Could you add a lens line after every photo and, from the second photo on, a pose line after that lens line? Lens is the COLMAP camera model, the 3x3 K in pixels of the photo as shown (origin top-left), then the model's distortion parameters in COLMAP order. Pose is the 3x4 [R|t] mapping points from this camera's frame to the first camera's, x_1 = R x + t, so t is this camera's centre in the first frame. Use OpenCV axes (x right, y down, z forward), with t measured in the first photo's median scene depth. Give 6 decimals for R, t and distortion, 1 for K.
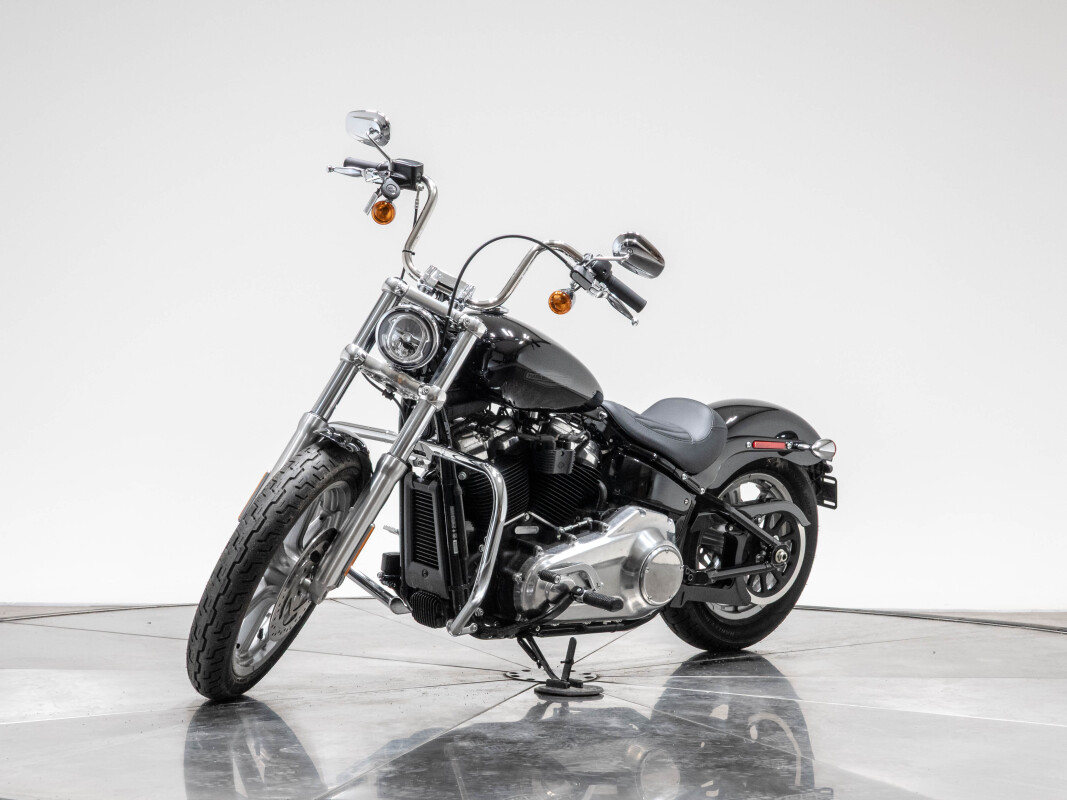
lens RADIAL K [[1539.3, 0, 535.3], [0, 1539.3, 394.3], [0, 0, 1]] dist [-0.108691, 0.000000]
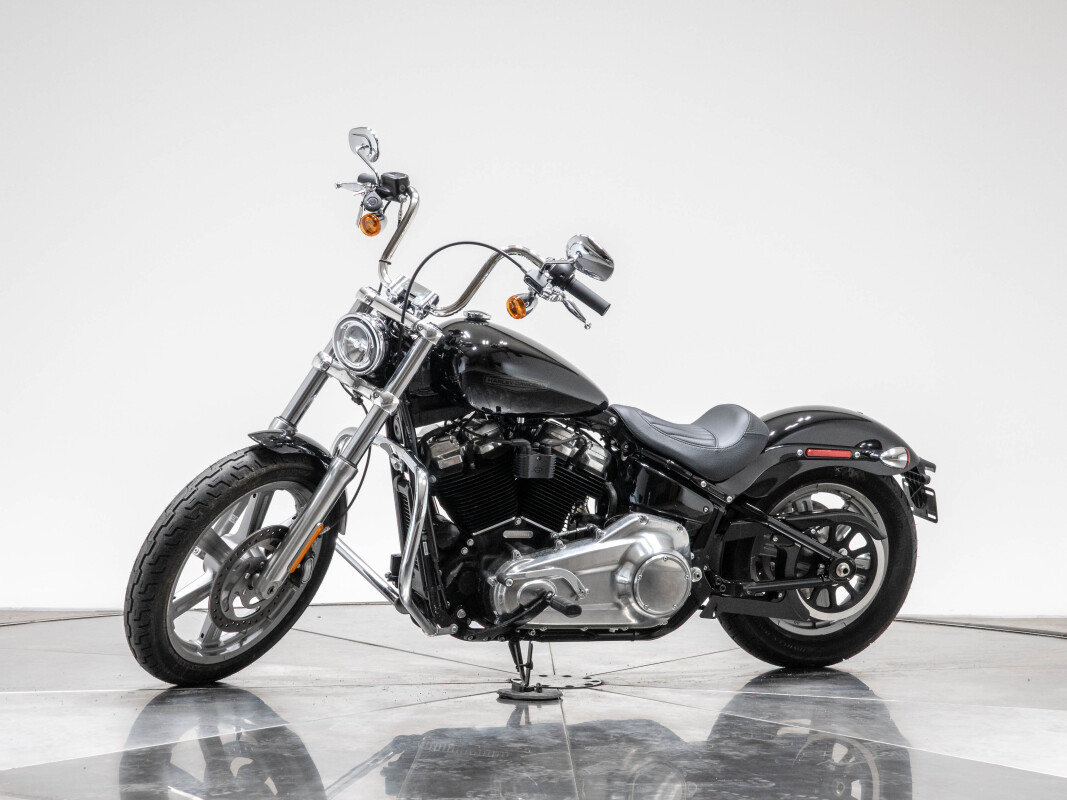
lens RADIAL K [[1539.3, 0, 533.8], [0, 1539.3, 403.4], [0, 0, 1]] dist [-0.108691, 0.000000]
pose [[0.958366, -0.002597, -0.285530, 0.294830], [0.001607, 0.999992, -0.003702, 0.006249], [0.285538, 0.003089, 0.958363, 0.037960]]
